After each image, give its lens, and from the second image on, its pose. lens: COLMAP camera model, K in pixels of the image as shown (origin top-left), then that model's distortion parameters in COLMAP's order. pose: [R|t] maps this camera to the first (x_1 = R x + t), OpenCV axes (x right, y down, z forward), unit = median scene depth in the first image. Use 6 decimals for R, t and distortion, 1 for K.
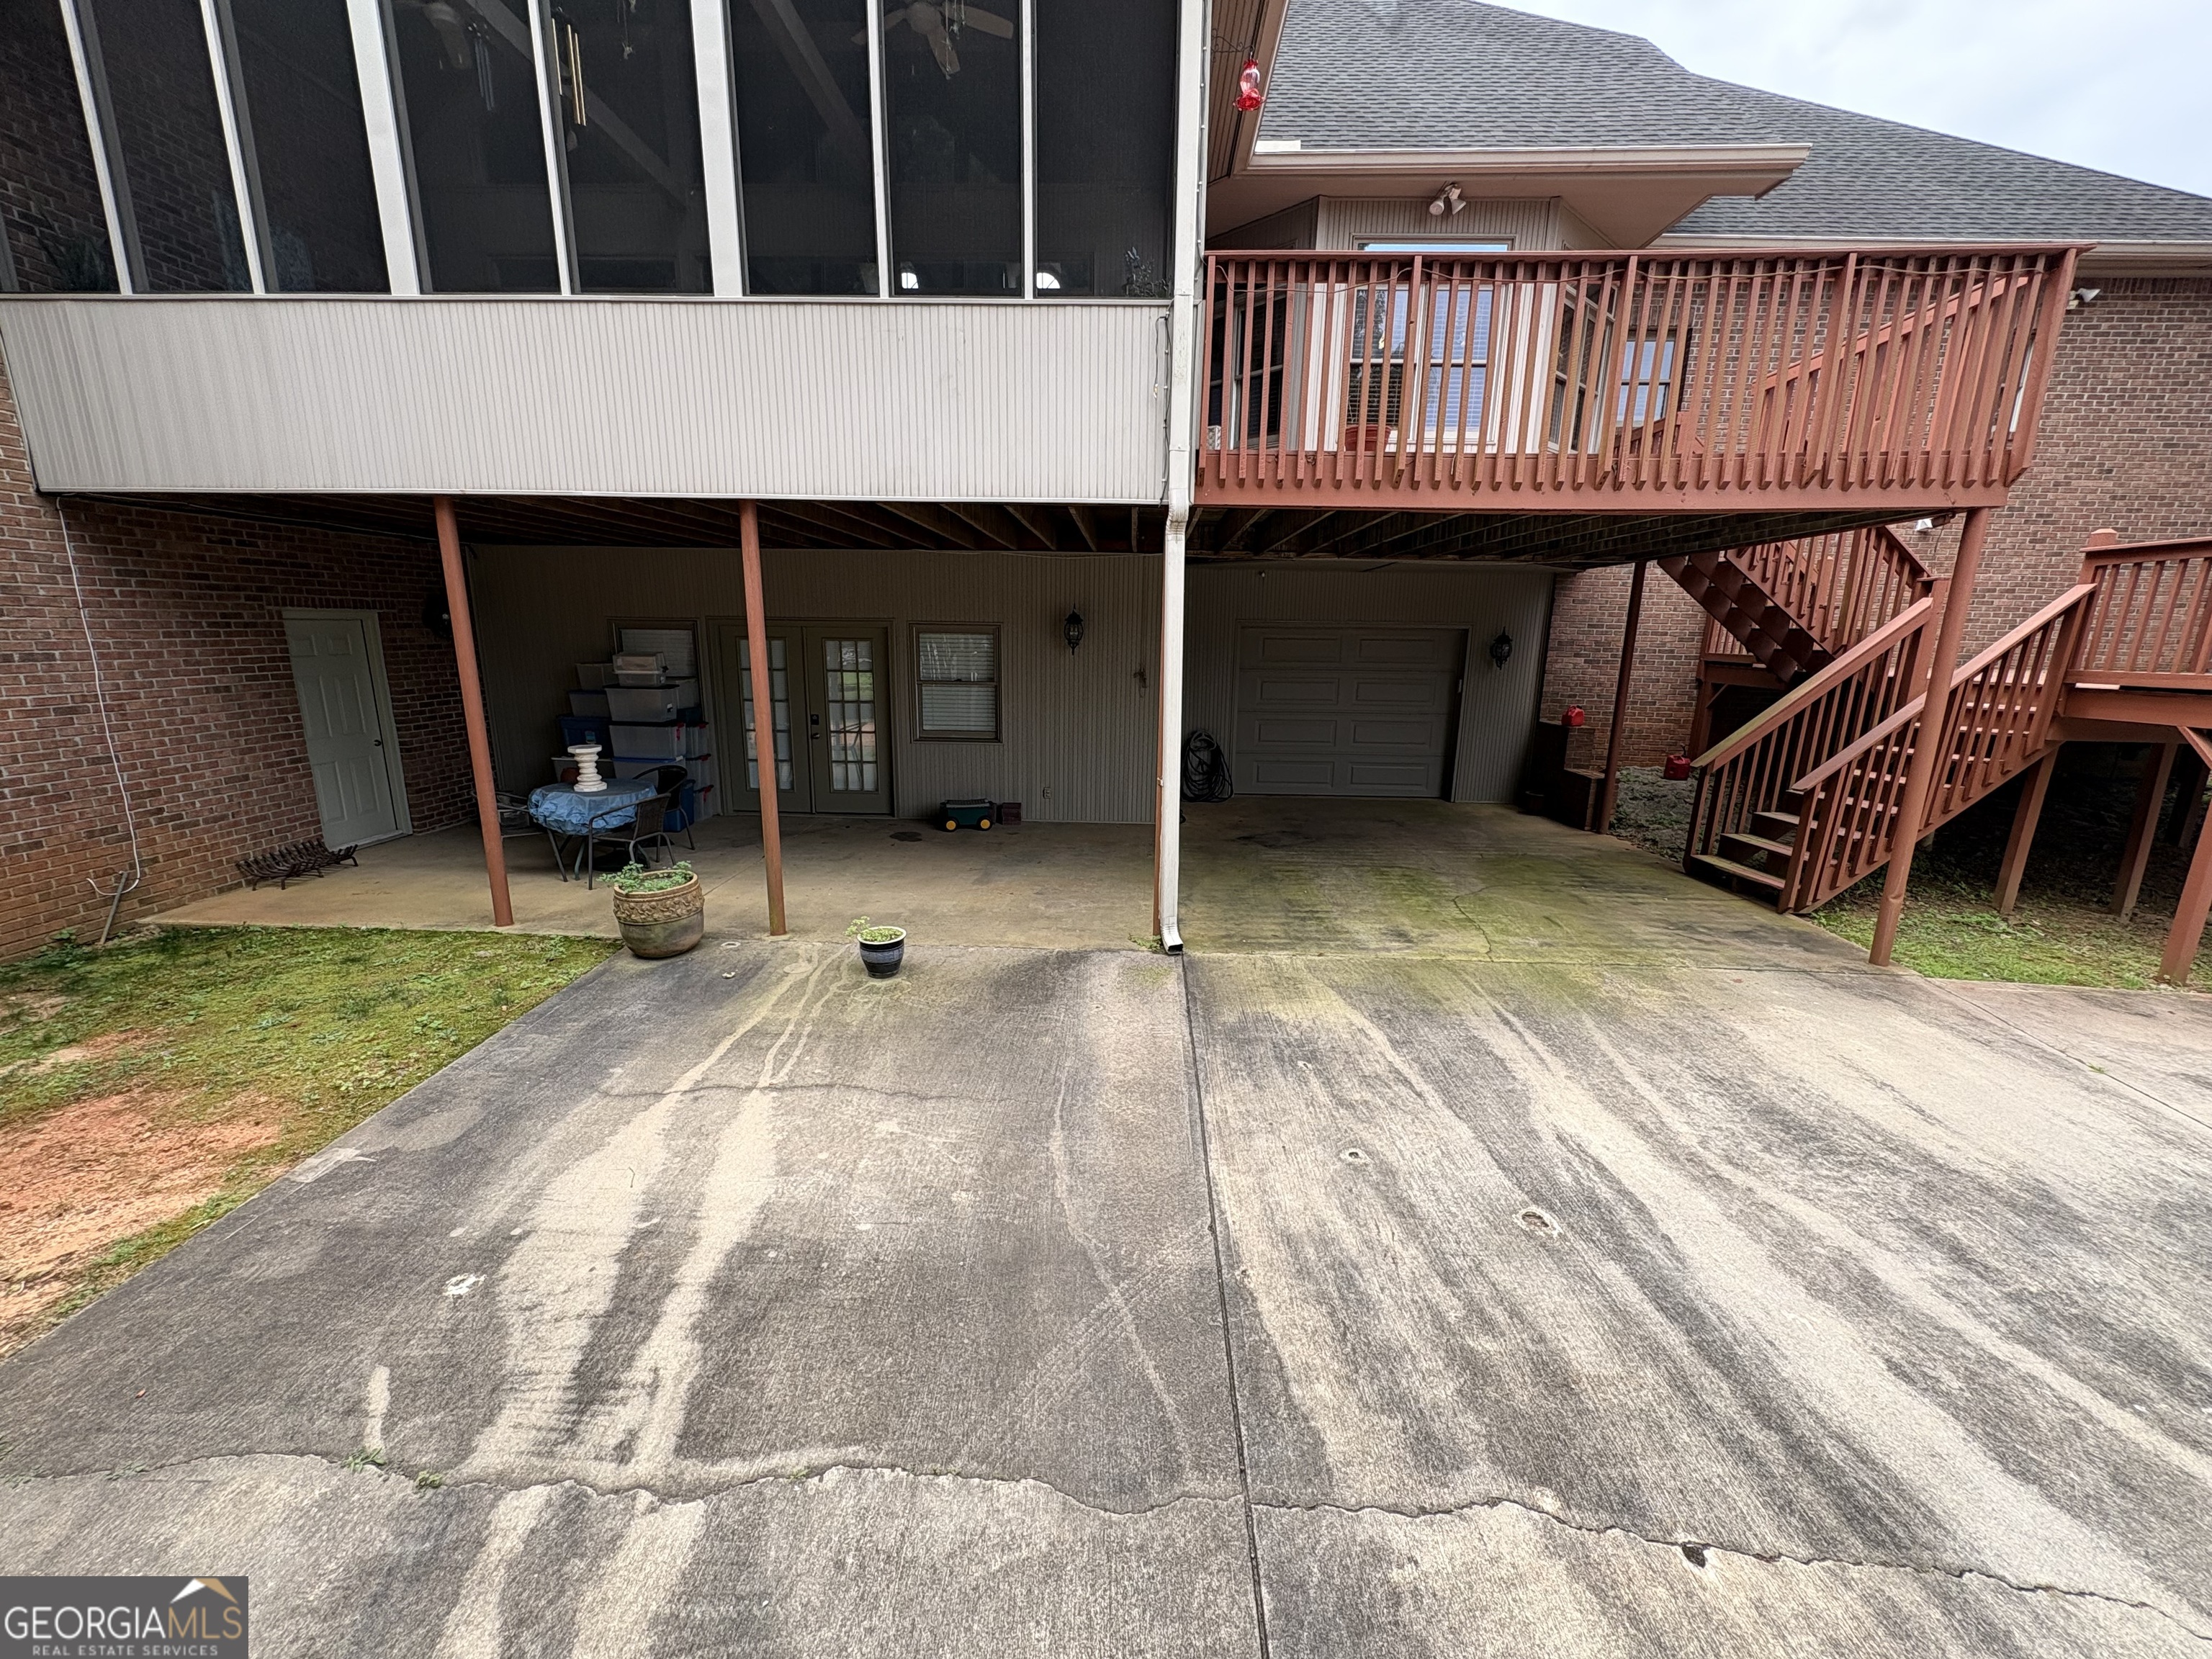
lens RADIAL K [[885.2, 0, 1107.2], [0, 885.2, 831.8], [0, 0, 1]] dist [0.003877, -0.001169]
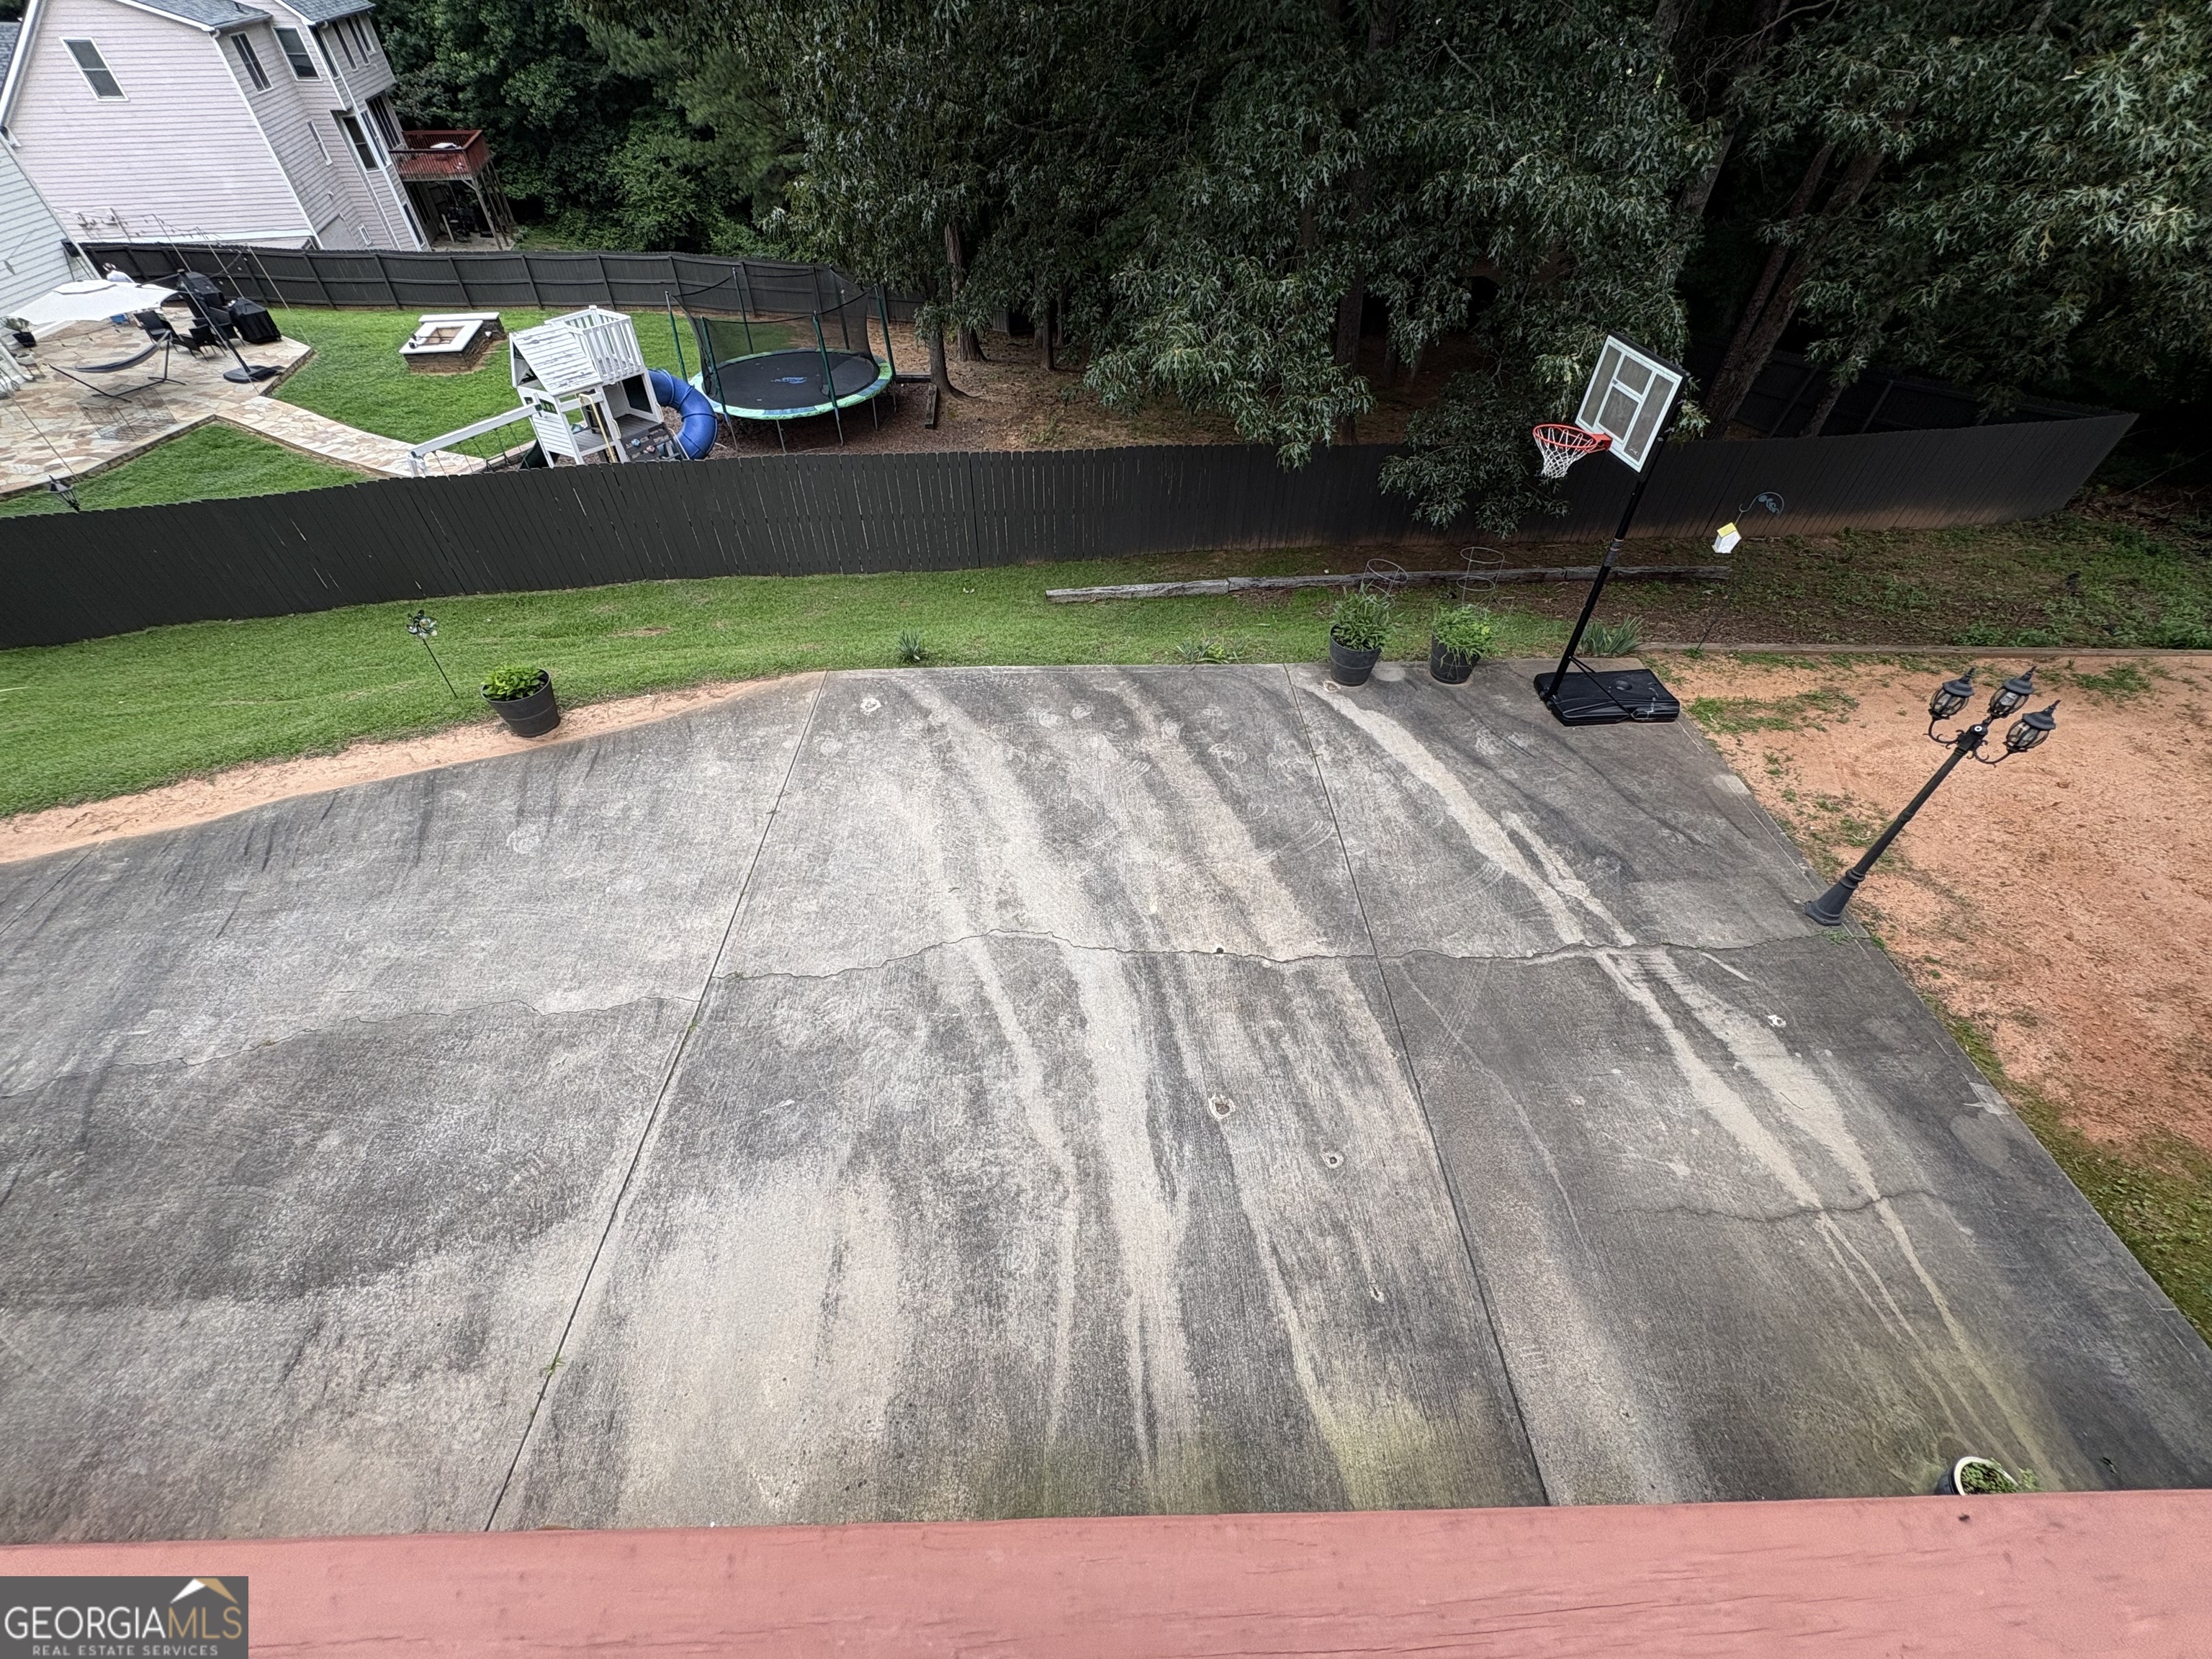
lens RADIAL K [[885.2, 0, 1109.7], [0, 885.2, 830.4], [0, 0, 1]] dist [0.003877, -0.001169]
pose [[-0.997740, 0.014445, -0.065620, 0.850423], [-0.048135, 0.527719, 0.848054, -1.267533], [0.046879, 0.849296, -0.525832, 1.526444]]
